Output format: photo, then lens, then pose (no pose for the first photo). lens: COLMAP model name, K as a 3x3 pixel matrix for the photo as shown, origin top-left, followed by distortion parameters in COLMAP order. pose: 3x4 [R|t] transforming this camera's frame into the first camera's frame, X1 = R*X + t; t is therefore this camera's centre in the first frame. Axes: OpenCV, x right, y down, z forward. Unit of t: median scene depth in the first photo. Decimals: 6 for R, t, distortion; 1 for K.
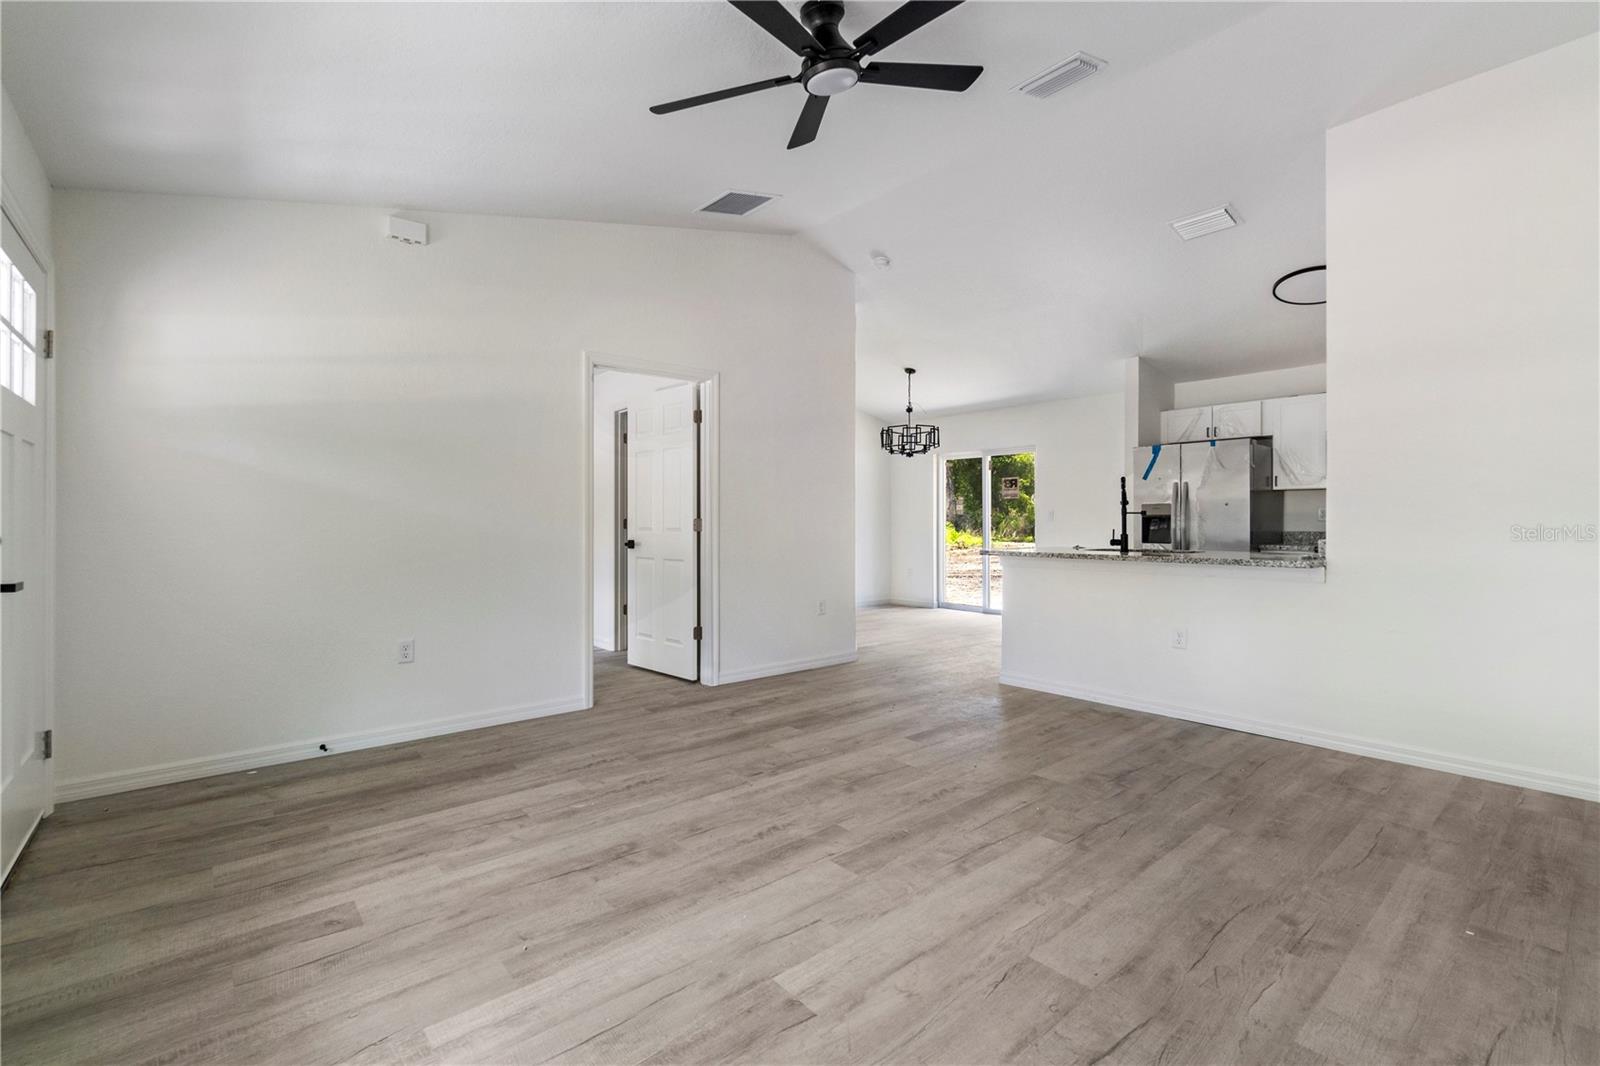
lens RADIAL K [[702.7, 0, 788.4], [0, 702.7, 522.7], [0, 0, 1]] dist [-0.002192, 0.000892]
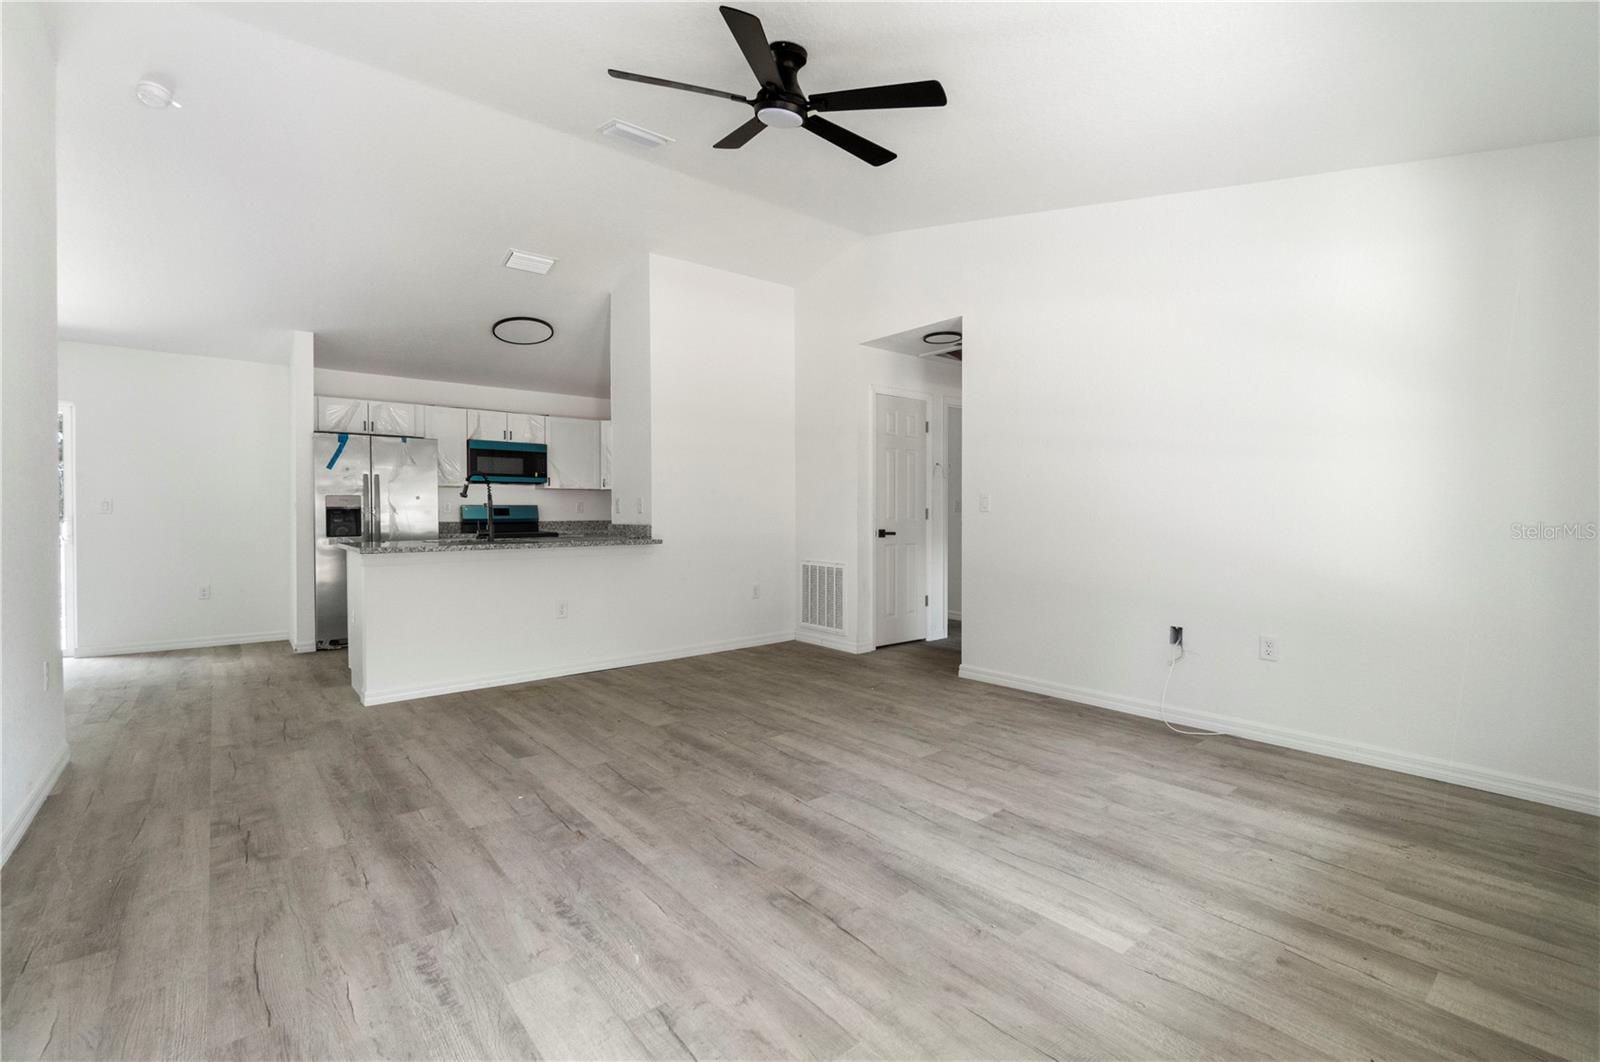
lens RADIAL K [[702.7, 0, 788.9], [0, 702.7, 527.0], [0, 0, 1]] dist [-0.002192, 0.000892]
pose [[0.010397, -0.019078, 0.999764, -0.916303], [0.004101, 0.999810, 0.019036, 0.000887], [-0.999938, 0.003902, 0.010474, 0.845821]]
